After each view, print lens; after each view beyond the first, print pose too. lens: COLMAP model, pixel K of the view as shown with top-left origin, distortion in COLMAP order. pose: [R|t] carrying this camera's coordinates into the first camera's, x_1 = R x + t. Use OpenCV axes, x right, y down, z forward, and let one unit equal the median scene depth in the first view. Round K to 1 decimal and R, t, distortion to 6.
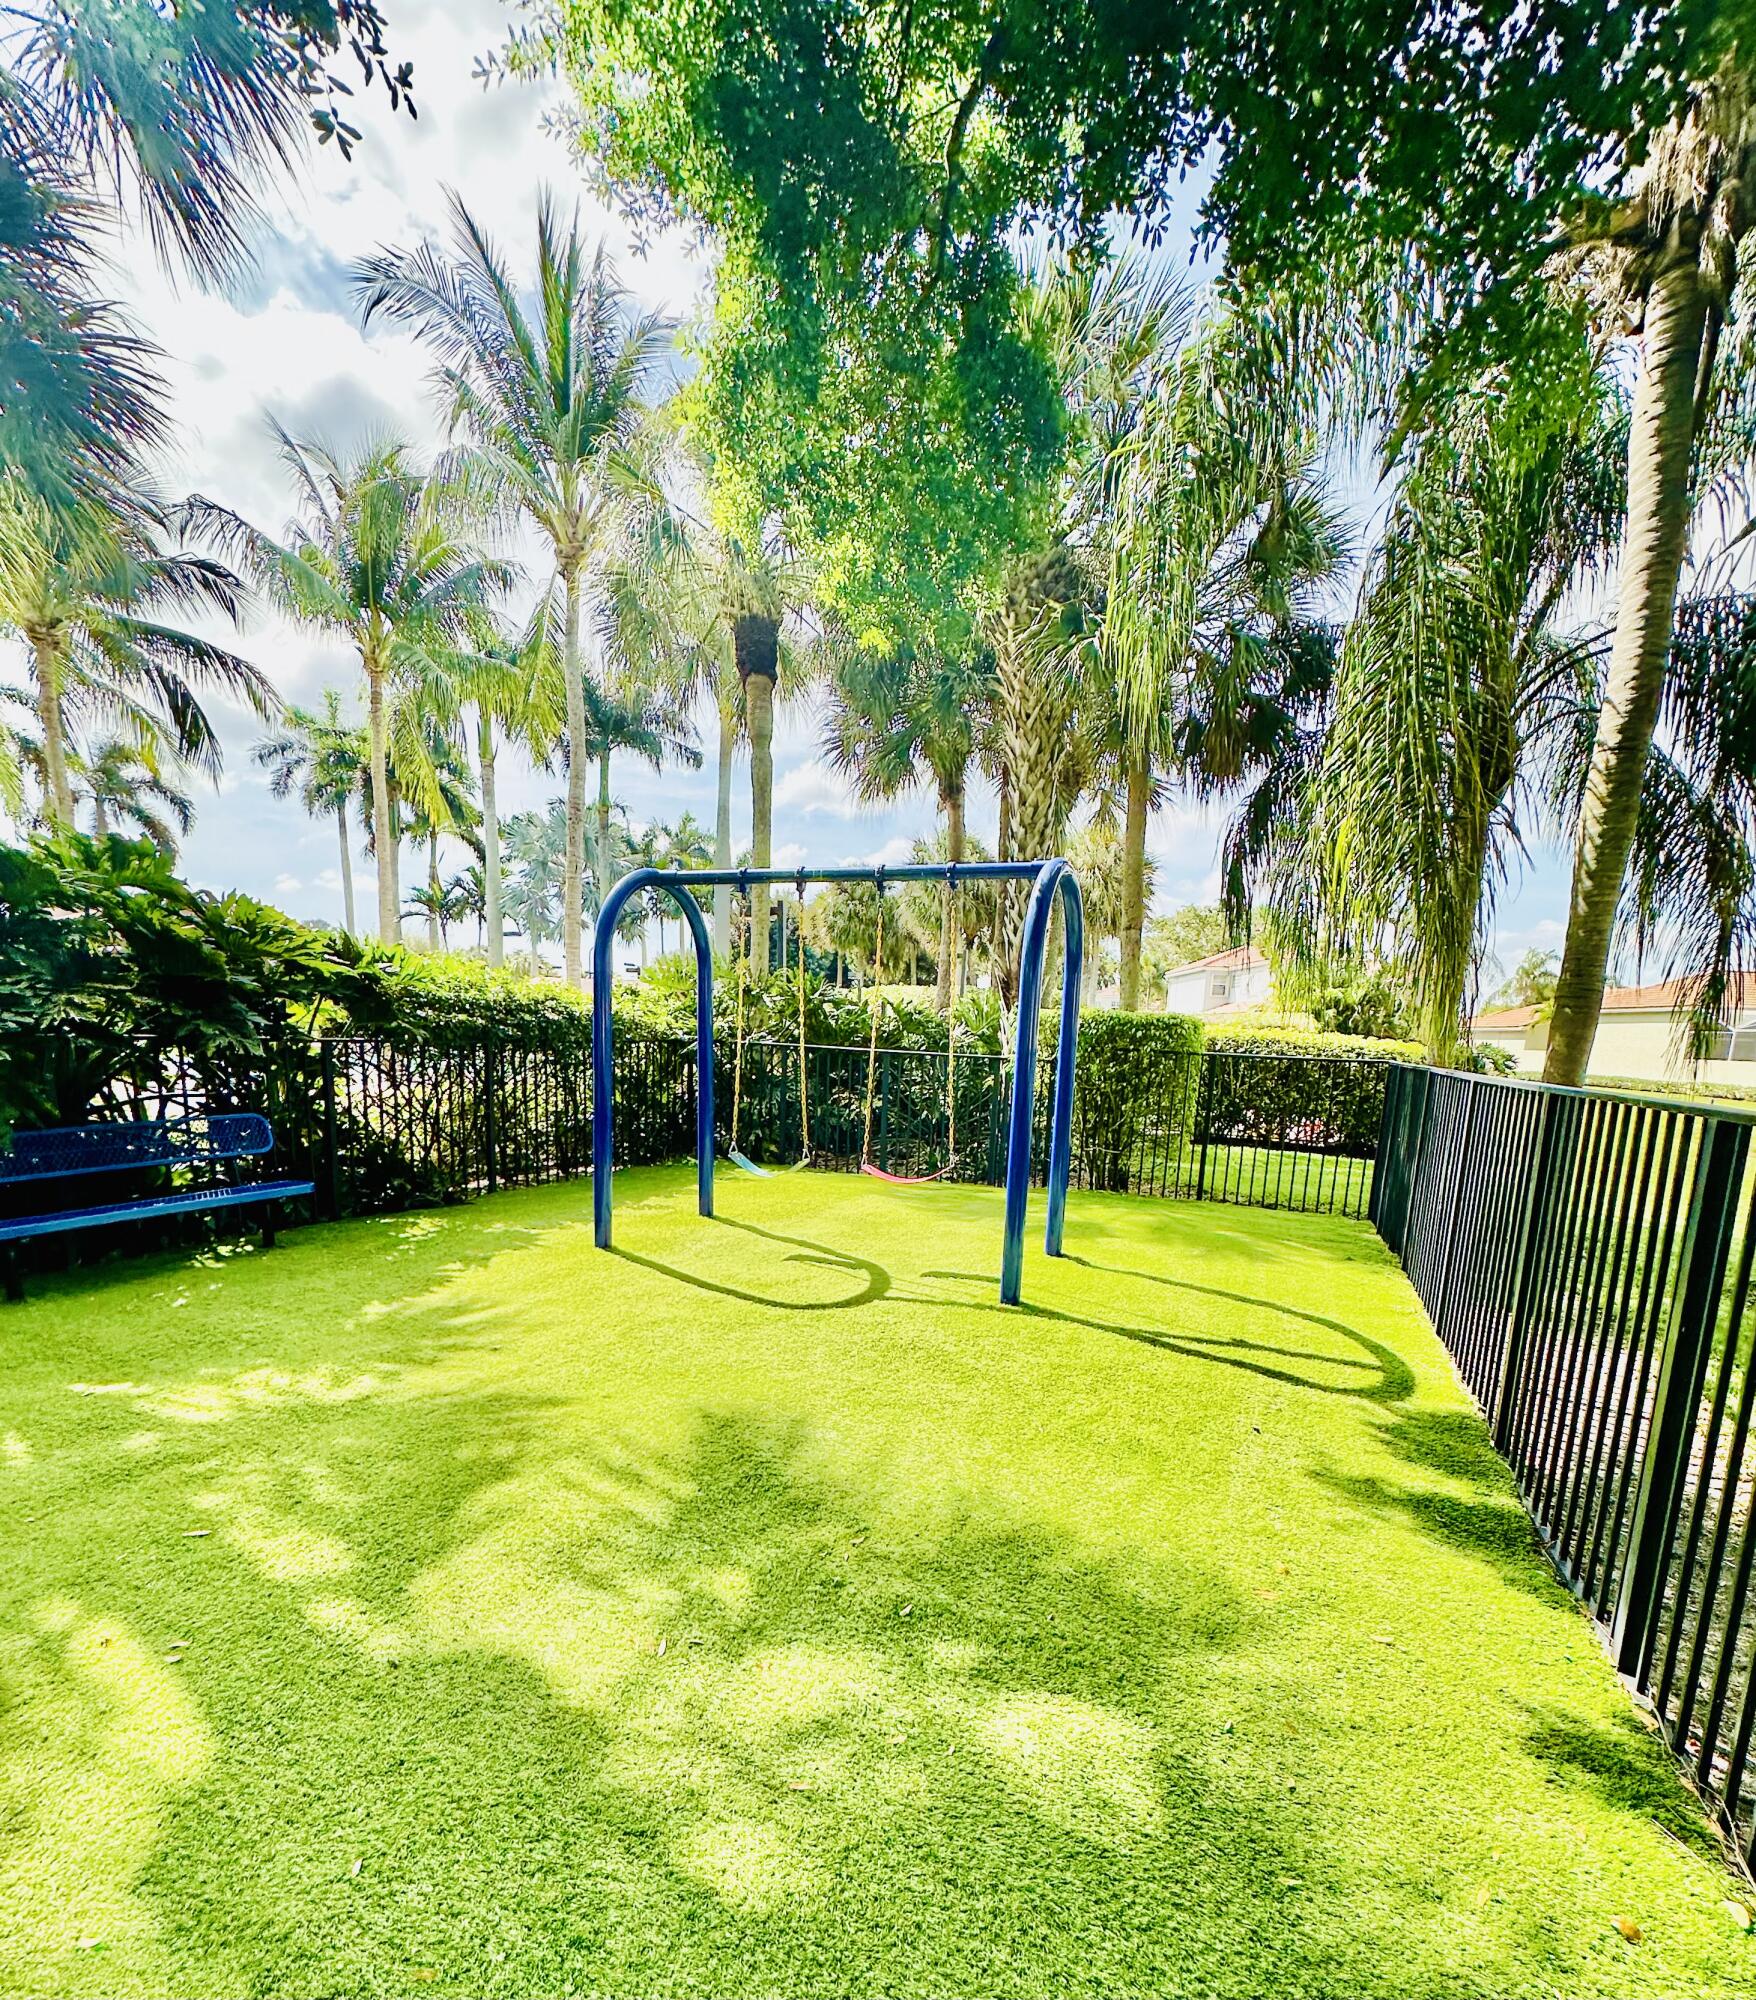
lens RADIAL K [[915.5, 0, 877.4], [0, 915.5, 1000.7], [0, 0, 1]] dist [0.002425, 0.000371]
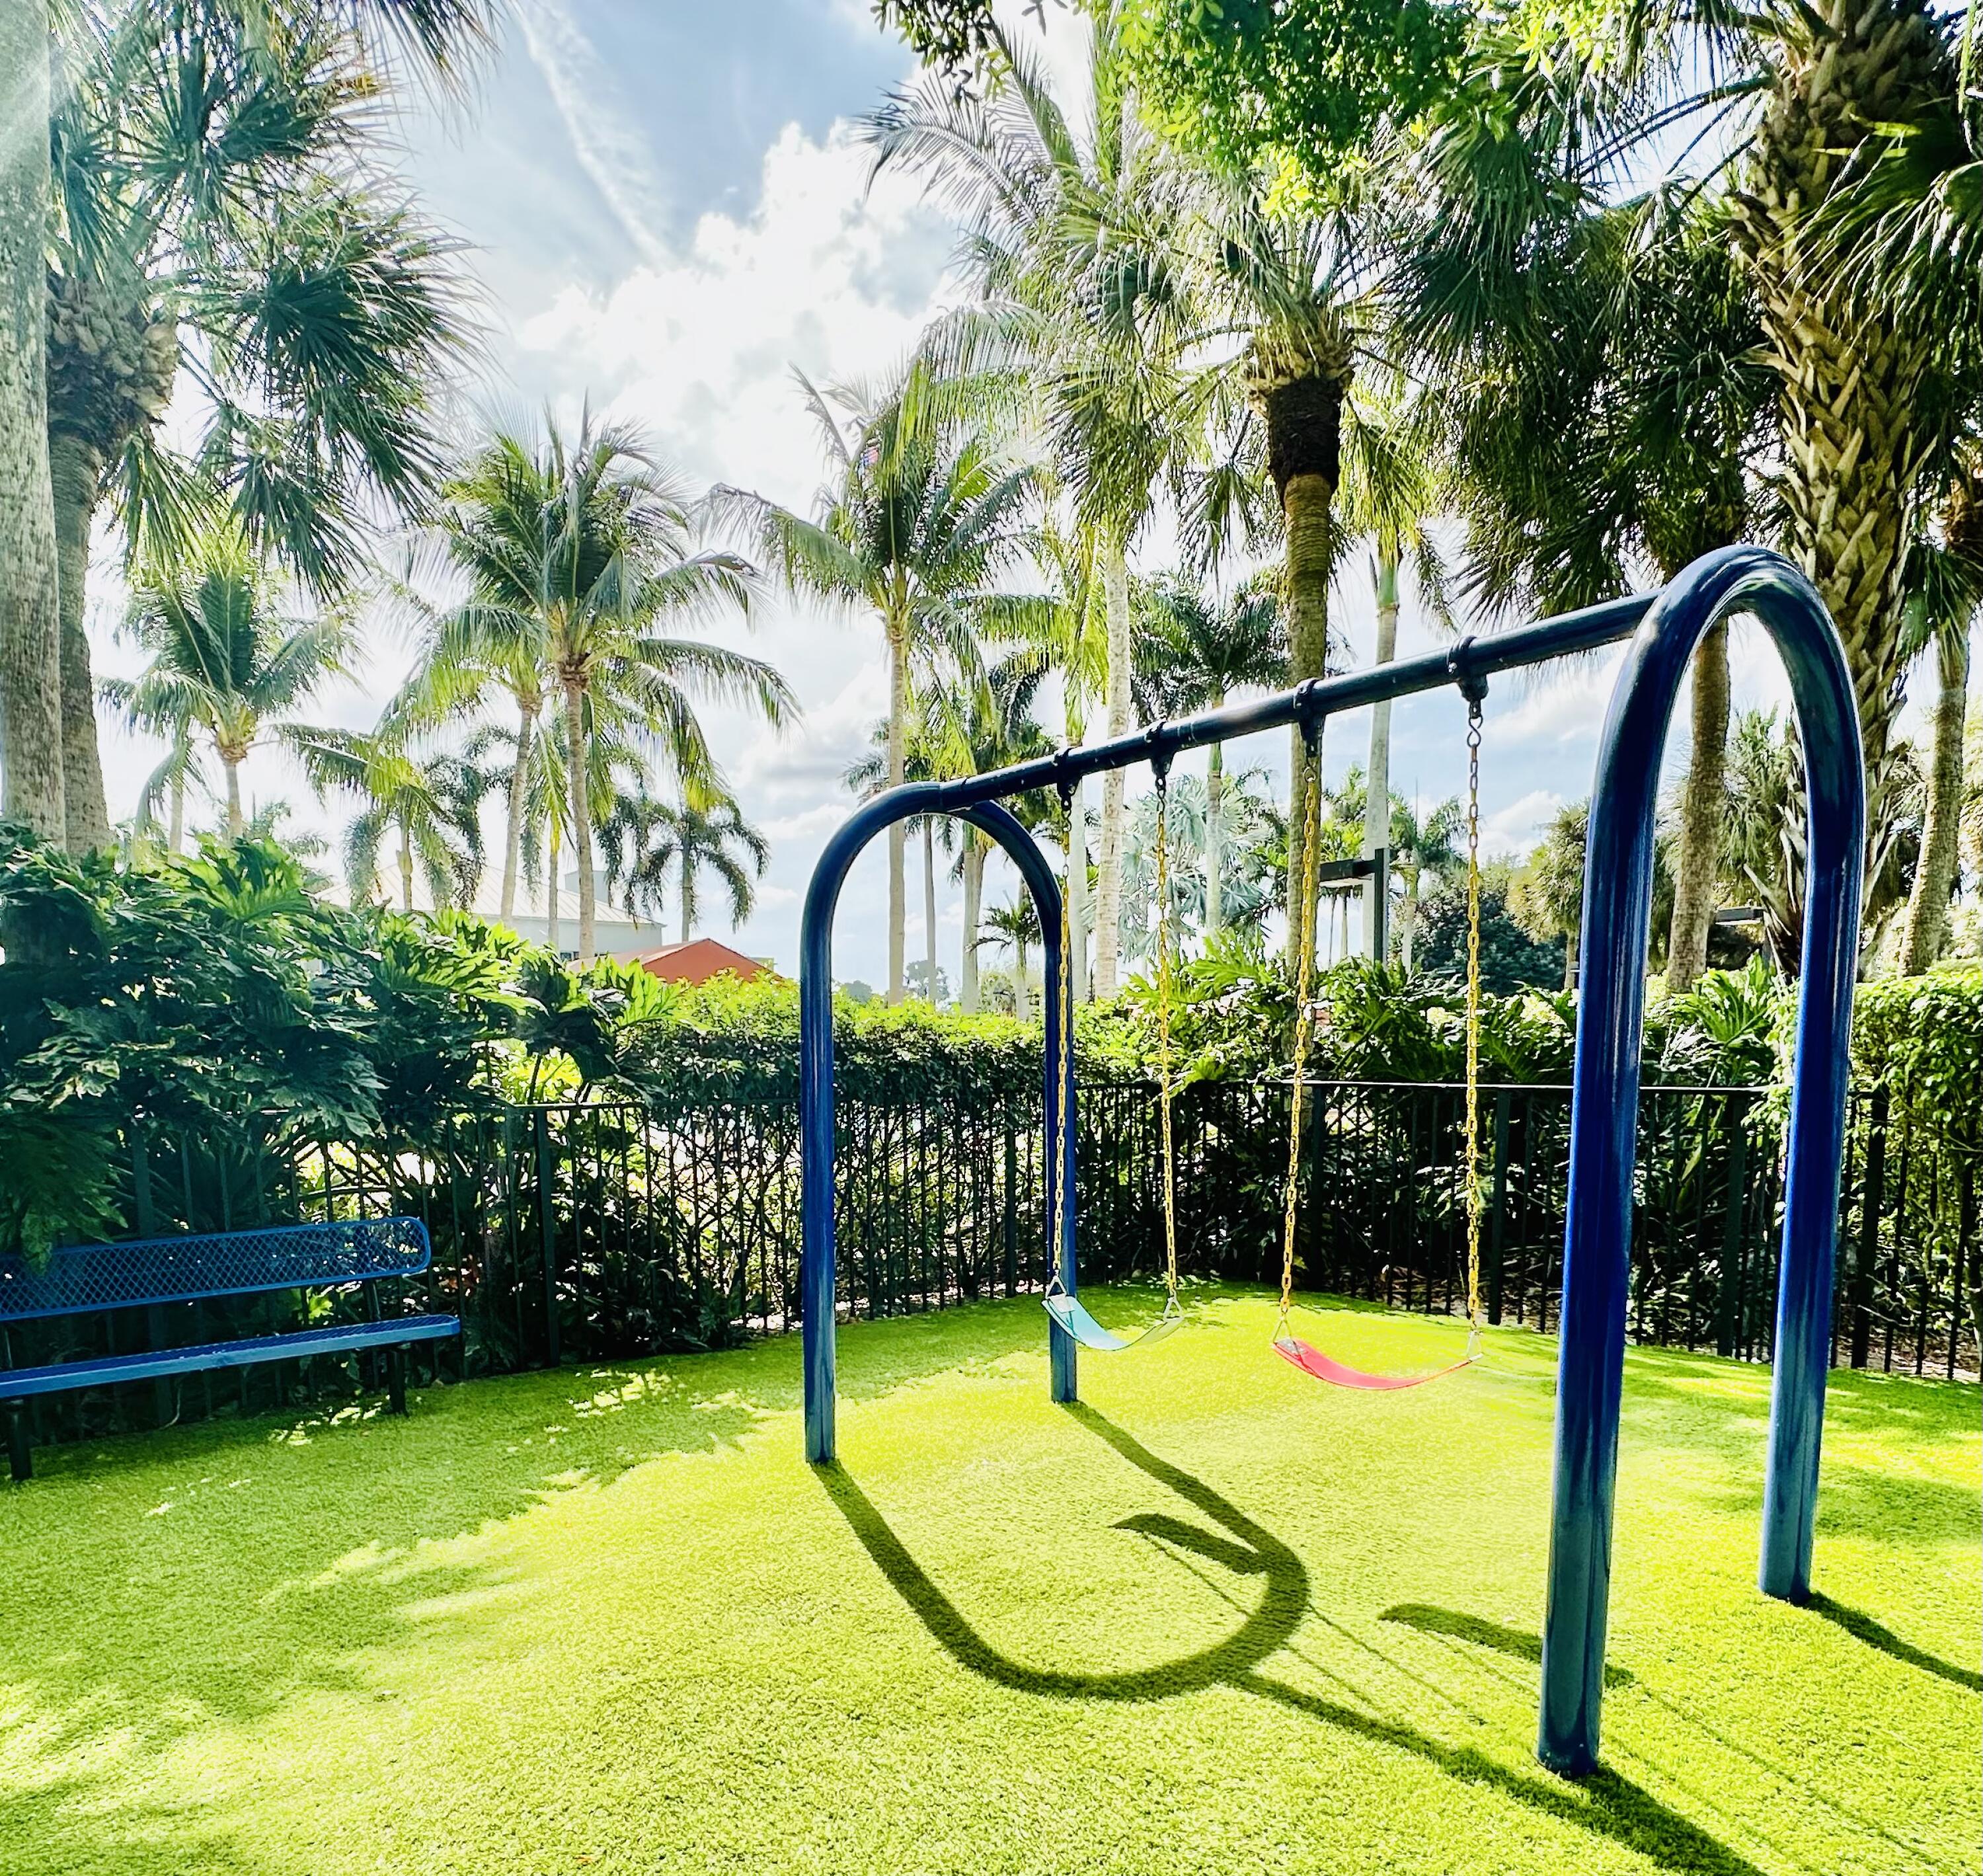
lens RADIAL K [[1202.7, 0, 1007.2], [0, 1202.7, 1102.3], [0, 0, 1]] dist [-0.006791, 0.001266]
pose [[0.870498, -0.035064, -0.490920, 0.081480], [0.064646, 0.996963, 0.043422, 0.012032], [0.487907, -0.069535, 0.870122, 0.203813]]
